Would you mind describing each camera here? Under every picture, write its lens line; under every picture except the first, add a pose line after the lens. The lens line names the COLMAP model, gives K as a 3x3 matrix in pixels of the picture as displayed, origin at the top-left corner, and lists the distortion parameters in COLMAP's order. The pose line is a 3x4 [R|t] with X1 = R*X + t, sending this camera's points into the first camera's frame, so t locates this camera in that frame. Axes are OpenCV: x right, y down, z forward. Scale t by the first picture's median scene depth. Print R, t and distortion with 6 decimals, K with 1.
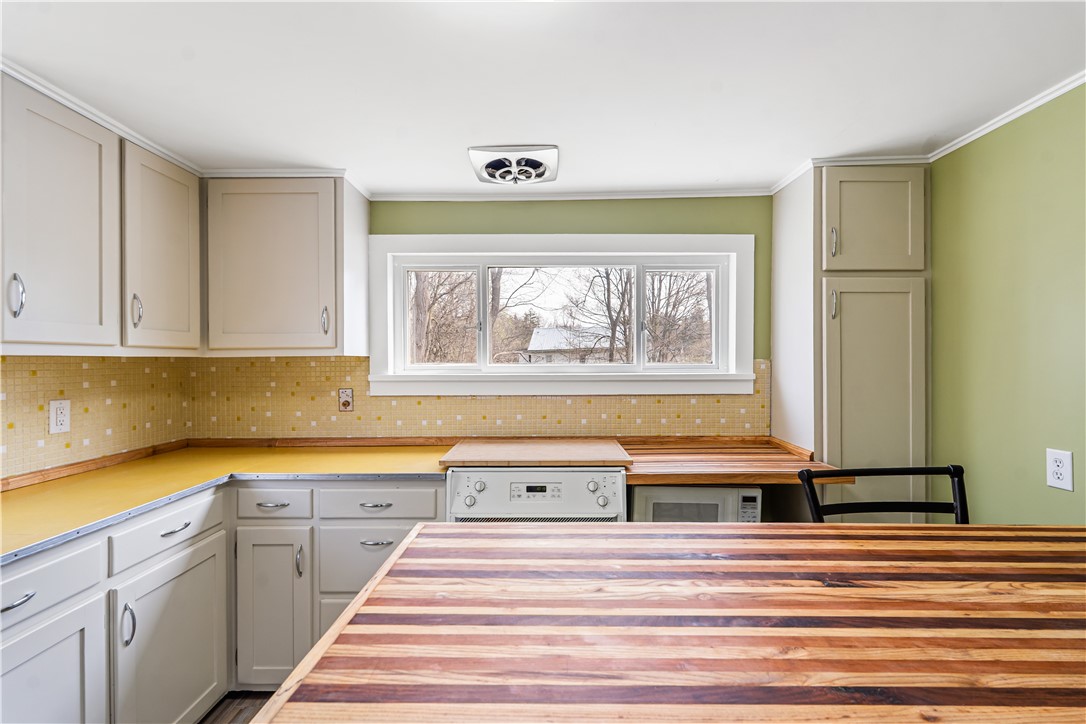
lens RADIAL K [[479.1, 0, 558.8], [0, 479.1, 362.1], [0, 0, 1]] dist [-0.003931, 0.000821]
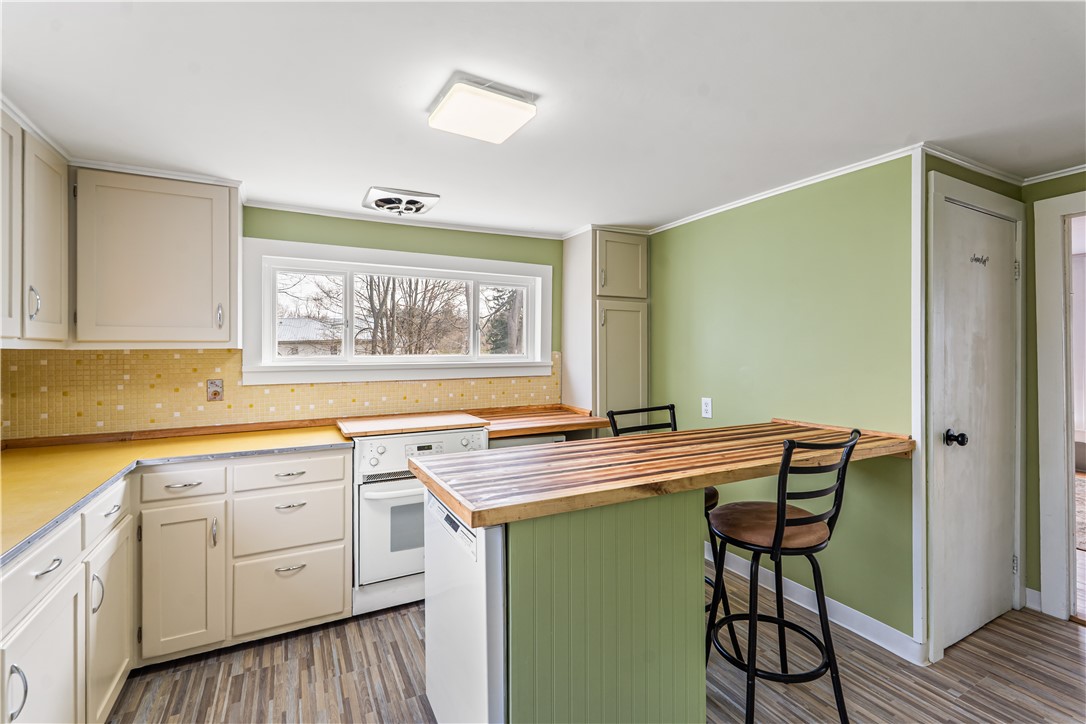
lens RADIAL K [[479.1, 0, 535.8], [0, 479.1, 355.3], [0, 0, 1]] dist [-0.003931, 0.000821]
pose [[0.886997, -0.004468, 0.461753, -0.364121], [0.003133, 0.999988, 0.003657, 0.000660], [-0.461764, -0.001797, 0.887001, -0.316825]]
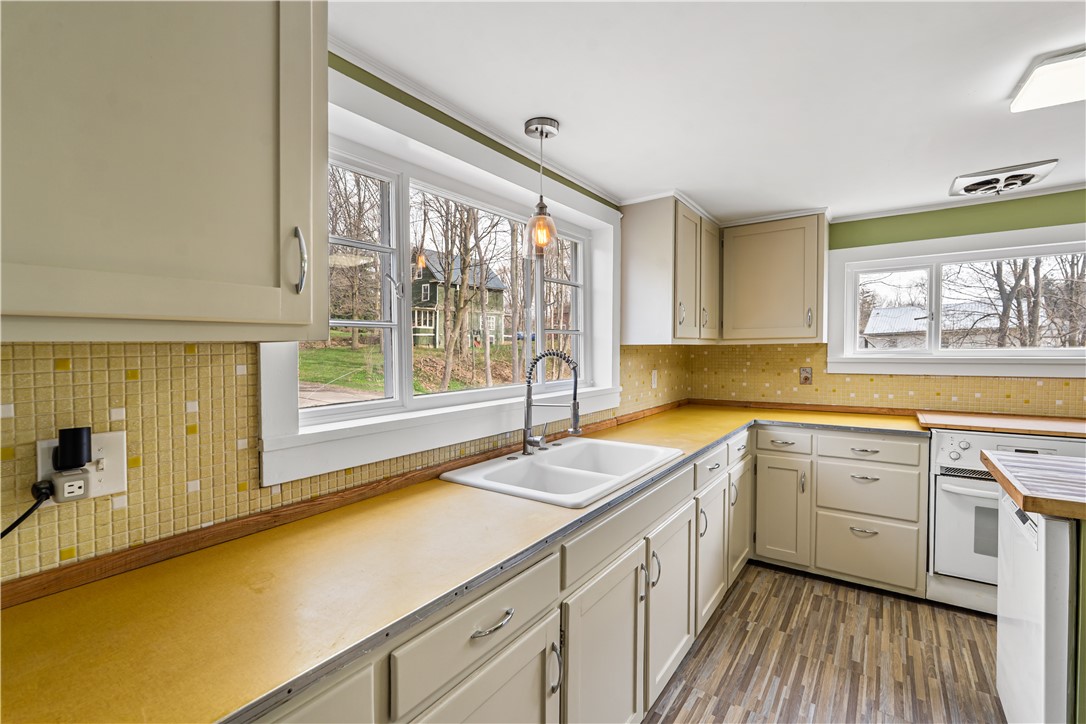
lens RADIAL K [[479.1, 0, 546.9], [0, 479.1, 359.7], [0, 0, 1]] dist [-0.003931, 0.000821]
pose [[0.815686, 0.008284, -0.578435, -0.313388], [0.005664, 0.999735, 0.022305, -0.000057], [0.578467, -0.021470, 0.815423, -0.613345]]
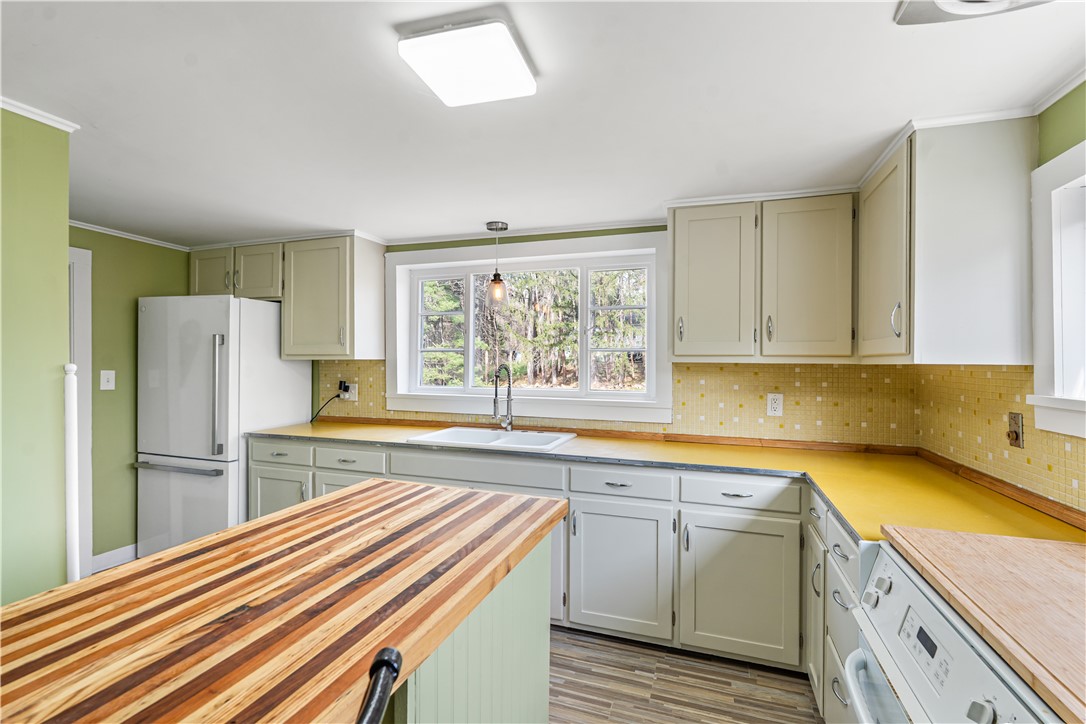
lens RADIAL K [[479.1, 0, 540.7], [0, 479.1, 365.1], [0, 0, 1]] dist [-0.003931, 0.000821]
pose [[-0.313607, 0.010746, -0.949492, 0.489354], [-0.009362, 0.999852, 0.014408, -0.017573], [0.949507, 0.013408, -0.313461, 0.709091]]
